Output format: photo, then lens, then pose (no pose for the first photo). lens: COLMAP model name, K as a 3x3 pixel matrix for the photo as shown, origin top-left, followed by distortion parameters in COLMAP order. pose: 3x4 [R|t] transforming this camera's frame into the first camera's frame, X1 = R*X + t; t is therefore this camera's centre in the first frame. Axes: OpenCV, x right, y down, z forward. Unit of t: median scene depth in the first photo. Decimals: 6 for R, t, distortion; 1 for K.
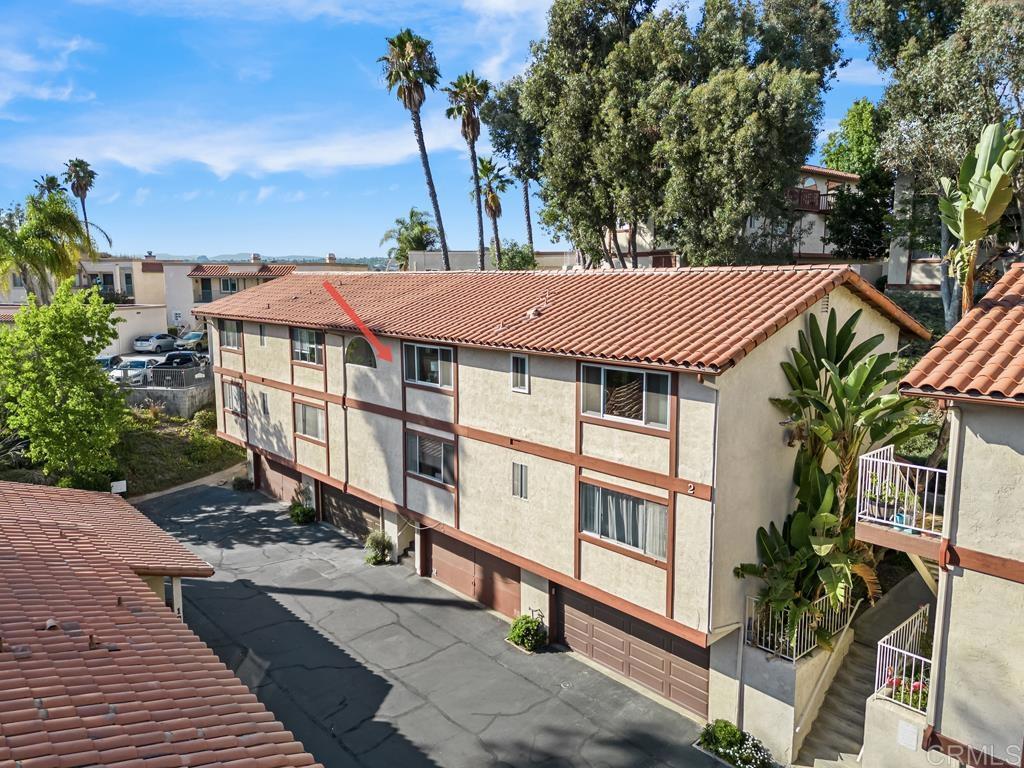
lens RADIAL K [[729.7, 0, 512.0], [0, 729.7, 384.0], [0, 0, 1]] dist [0.088552, -0.085688]
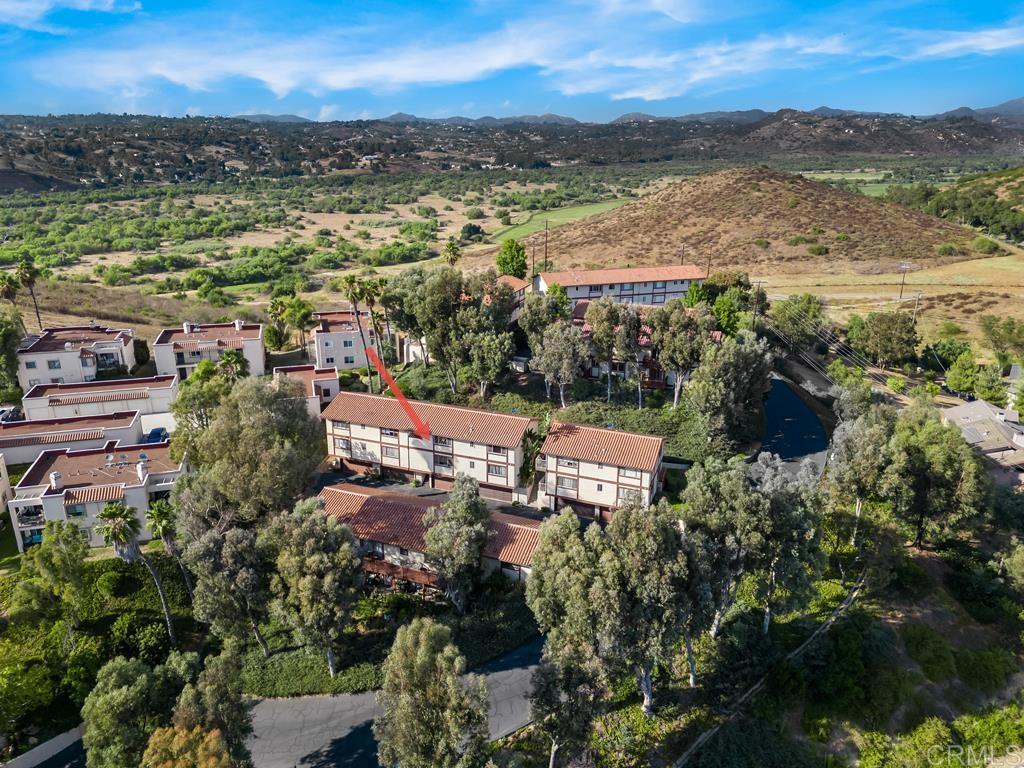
lens RADIAL K [[729.7, 0, 512.0], [0, 729.7, 384.0], [0, 0, 1]] dist [0.088552, -0.085688]
pose [[0.892936, -0.132572, 0.430220, -1.667249], [0.057687, 0.981473, 0.182710, -1.192112], [-0.446472, -0.138330, 0.884041, -3.139317]]
